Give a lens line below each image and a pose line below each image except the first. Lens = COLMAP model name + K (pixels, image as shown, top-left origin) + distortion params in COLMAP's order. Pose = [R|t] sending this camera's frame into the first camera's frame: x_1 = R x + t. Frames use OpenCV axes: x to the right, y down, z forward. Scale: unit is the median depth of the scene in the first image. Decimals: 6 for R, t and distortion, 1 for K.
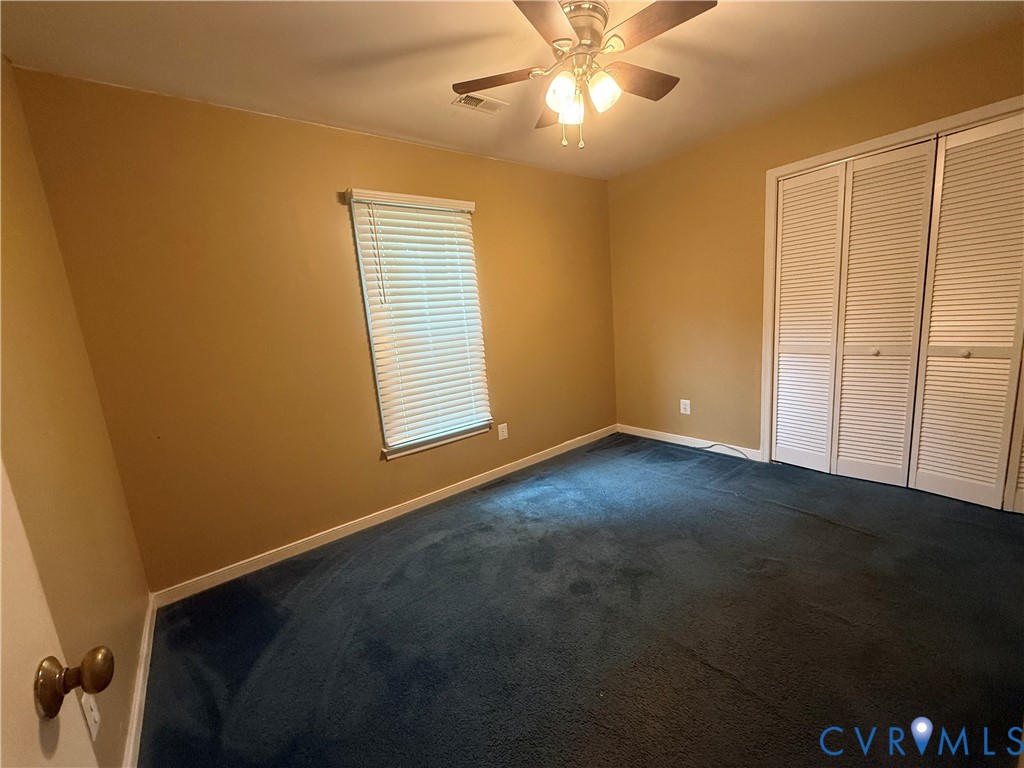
lens RADIAL K [[408.9, 0, 510.7], [0, 408.9, 384.1], [0, 0, 1]] dist [-0.000686, 0.000053]
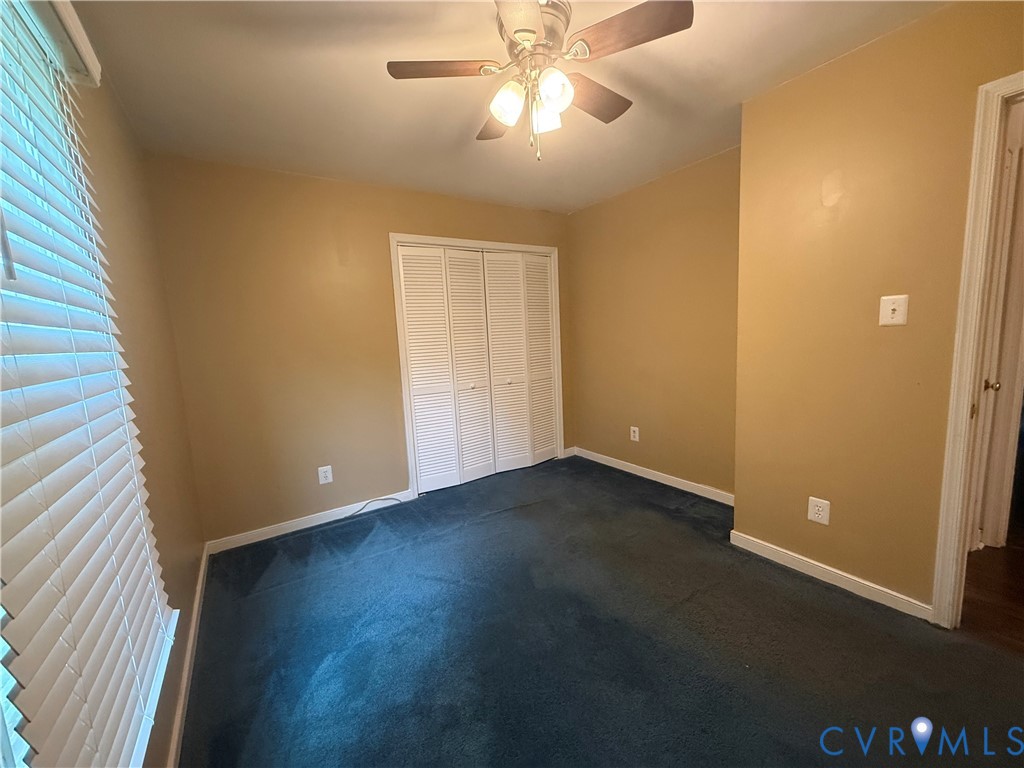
lens RADIAL K [[408.9, 0, 510.7], [0, 408.9, 384.1], [0, 0, 1]] dist [-0.000686, 0.000053]
pose [[0.092026, -0.051576, 0.994420, -0.413444], [0.207762, 0.977673, 0.031480, -0.085070], [-0.973841, 0.203705, 0.100687, 0.588835]]
